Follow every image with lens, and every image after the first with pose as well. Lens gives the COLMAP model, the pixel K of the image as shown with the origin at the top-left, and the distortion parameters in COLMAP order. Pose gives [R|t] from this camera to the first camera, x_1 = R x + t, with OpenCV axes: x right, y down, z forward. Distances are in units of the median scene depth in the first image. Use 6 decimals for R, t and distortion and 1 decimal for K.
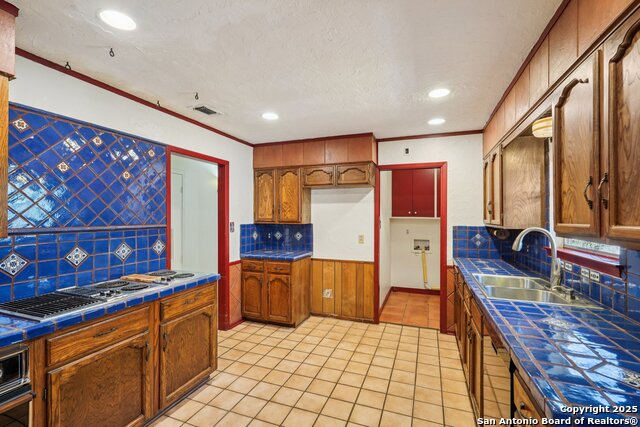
lens RADIAL K [[284.9, 0, 322.1], [0, 284.9, 213.8], [0, 0, 1]] dist [-0.010080, 0.001261]
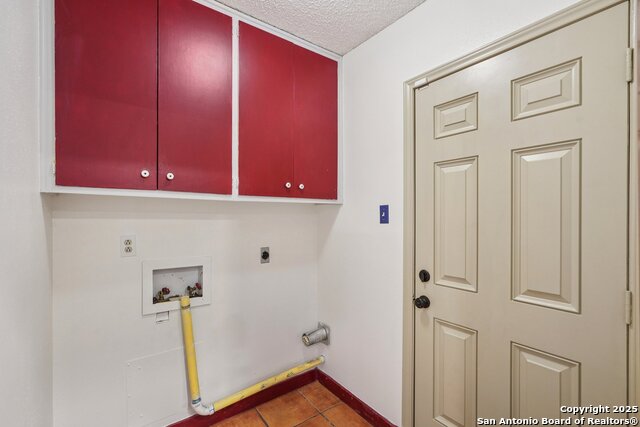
lens RADIAL K [[284.9, 0, 319.0], [0, 284.9, 213.6], [0, 0, 1]] dist [-0.010080, 0.001261]
pose [[0.538546, 0.001918, 0.842594, 0.169764], [-0.002164, 0.999997, -0.000892, 0.031305], [-0.842593, -0.001343, 0.538548, 0.708208]]
